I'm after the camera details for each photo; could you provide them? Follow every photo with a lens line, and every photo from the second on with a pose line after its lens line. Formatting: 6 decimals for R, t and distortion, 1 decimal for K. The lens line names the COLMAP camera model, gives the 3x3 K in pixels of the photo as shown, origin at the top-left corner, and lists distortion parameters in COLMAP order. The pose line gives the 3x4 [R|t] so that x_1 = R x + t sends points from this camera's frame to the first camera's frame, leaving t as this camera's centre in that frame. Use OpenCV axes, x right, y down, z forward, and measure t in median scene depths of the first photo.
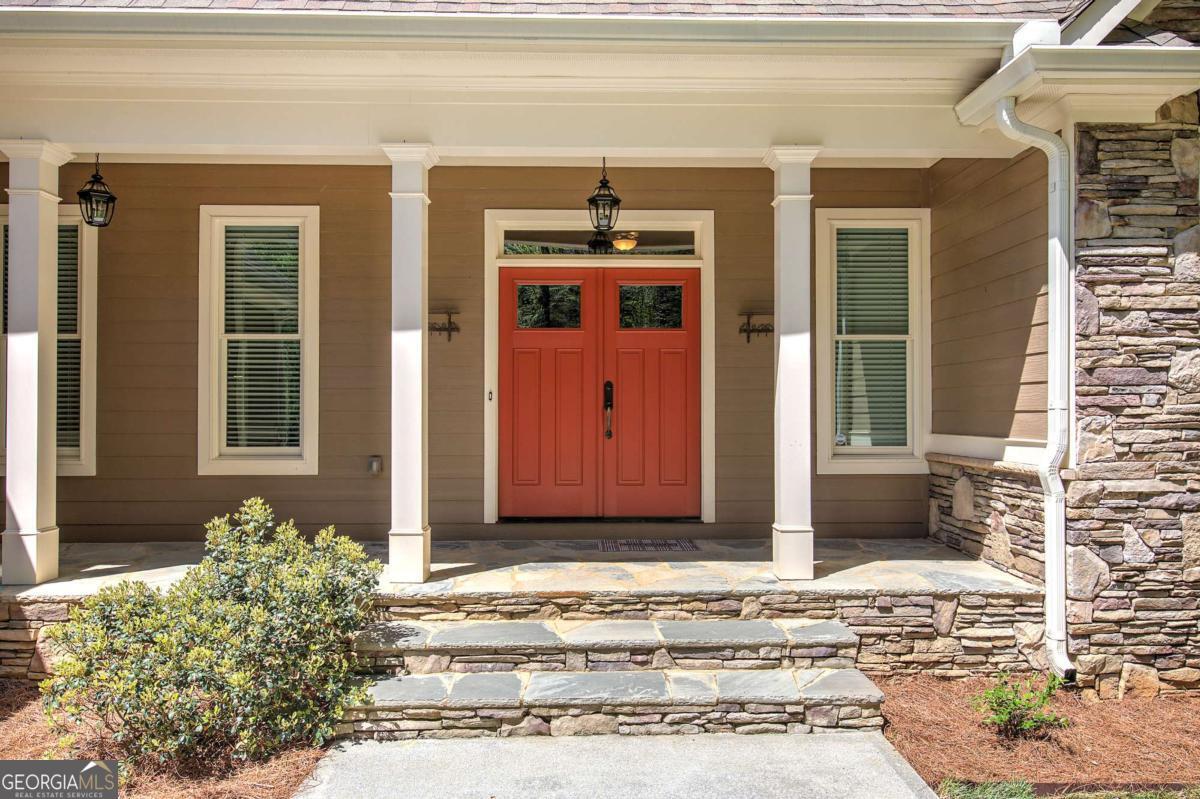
lens RADIAL K [[848.6, 0, 604.2], [0, 848.6, 400.5], [0, 0, 1]] dist [0.008297, 0.001856]
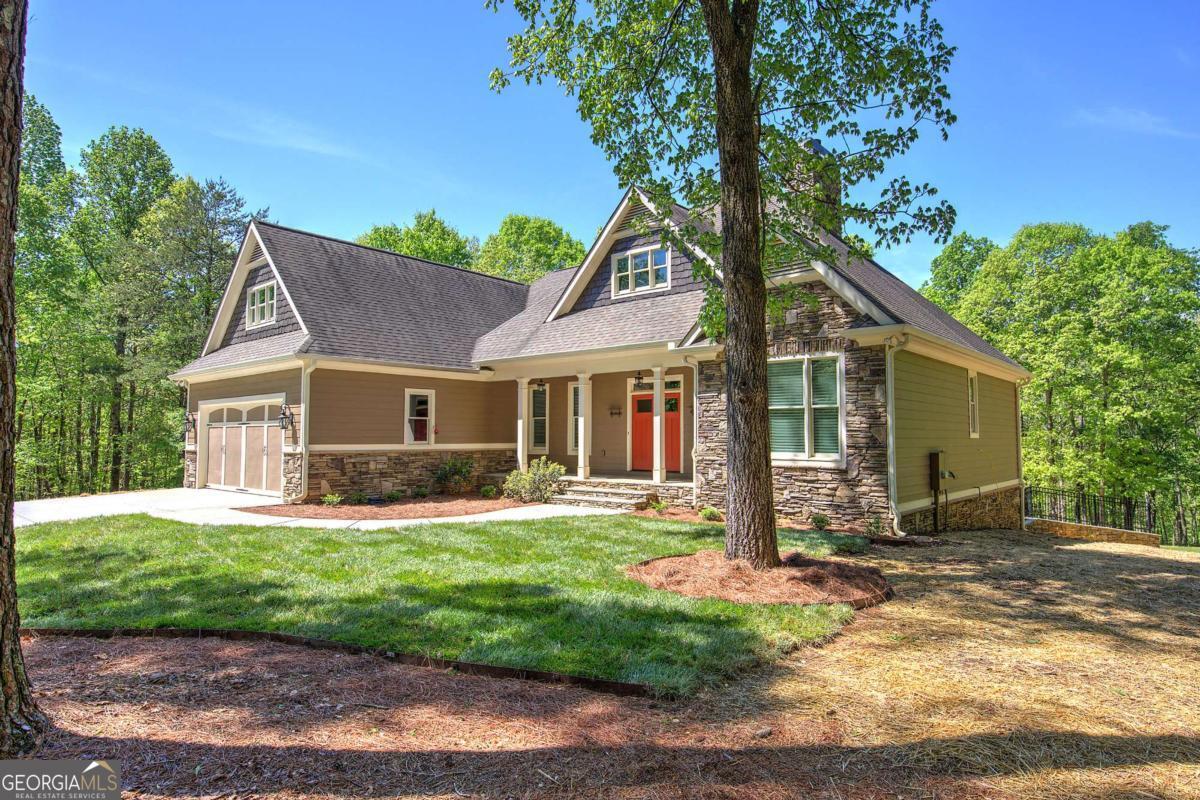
lens RADIAL K [[678.2, 0, 603.4], [0, 678.2, 404.3], [0, 0, 1]] dist [0.020105, -0.001384]
pose [[0.738248, -0.031884, -0.673776, 2.161101], [0.005809, 0.999146, -0.040917, -0.014321], [0.674505, 0.026293, 0.737802, -1.423748]]
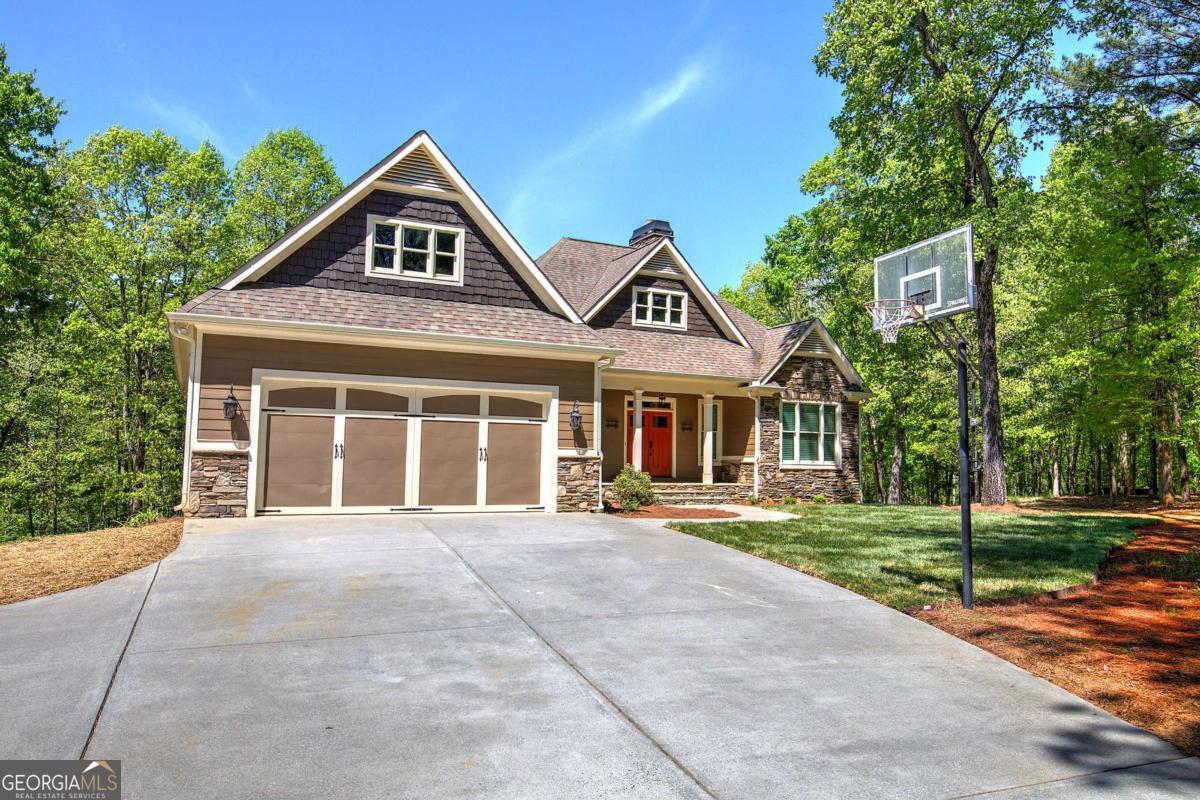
lens RADIAL K [[845.9, 0, 604.2], [0, 845.9, 403.9], [0, 0, 1]] dist [0.027490, -0.003667]
pose [[0.907255, 0.045116, 0.418154, -2.441852], [-0.022018, 0.997962, -0.059900, 0.061196], [-0.420004, 0.045138, 0.906399, -3.252314]]
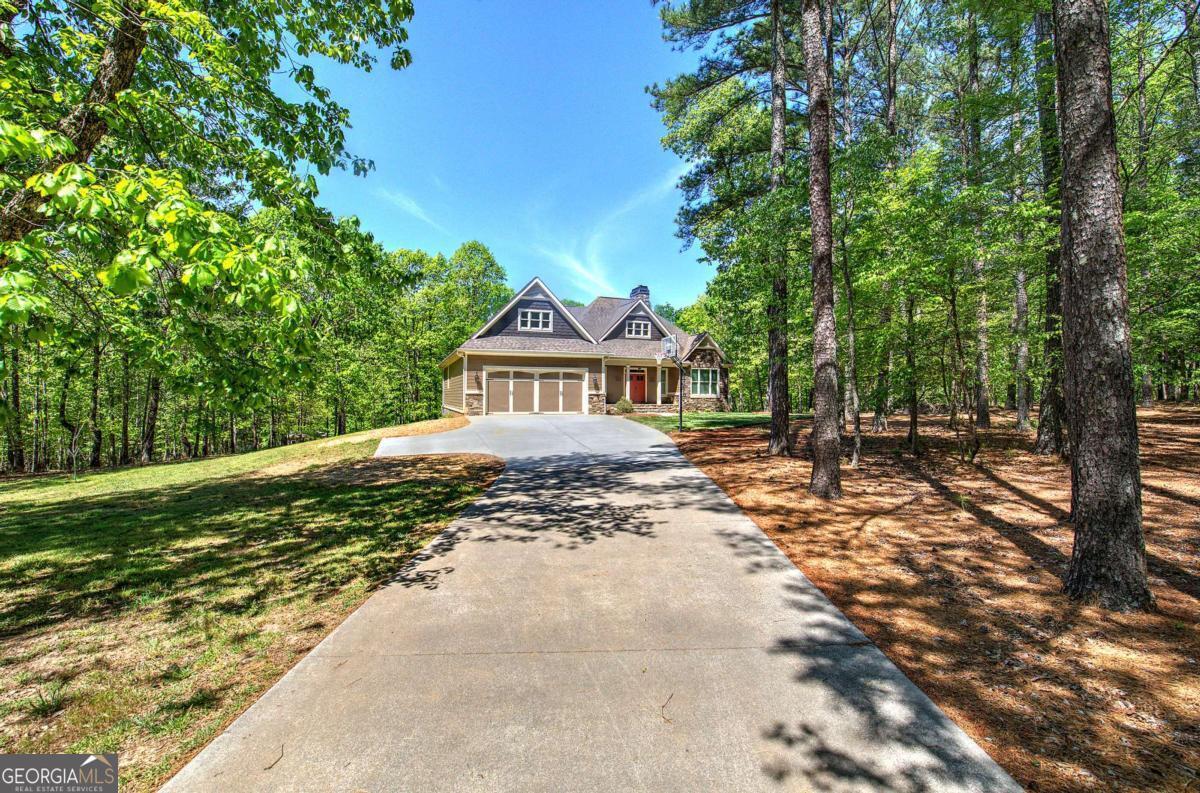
lens RADIAL K [[524.4, 0, 601.4], [0, 524.4, 398.0], [0, 0, 1]] dist [-0.004266, -0.000005]
pose [[0.941961, 0.004341, 0.335696, -2.982378], [-0.009421, 0.999864, 0.013507, 0.039031], [-0.335591, -0.015885, 0.941874, -5.575164]]
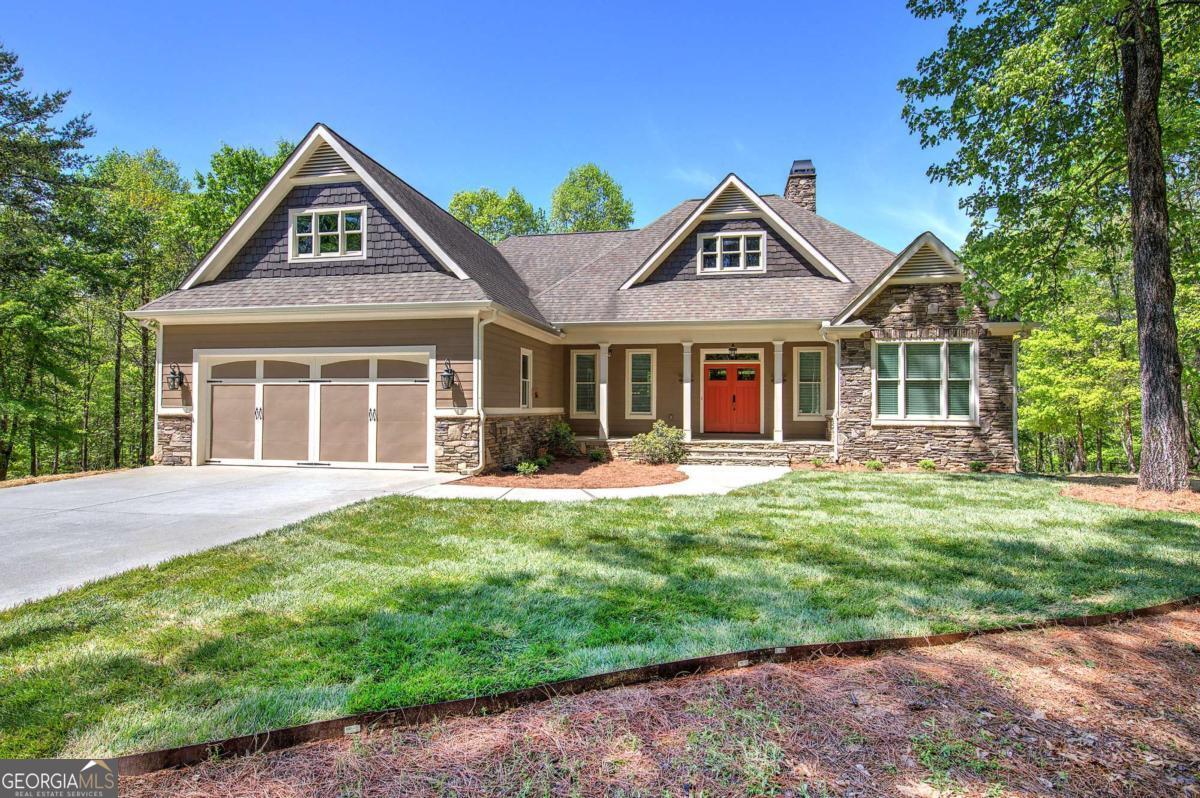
lens RADIAL K [[619.3, 0, 597.8], [0, 619.3, 396.3], [0, 0, 1]] dist [0.012065, -0.001407]
pose [[0.975457, 0.003234, -0.220165, 0.027333], [-0.004680, 0.999971, -0.006042, 0.003482], [0.220139, 0.006924, 0.975444, -2.346234]]
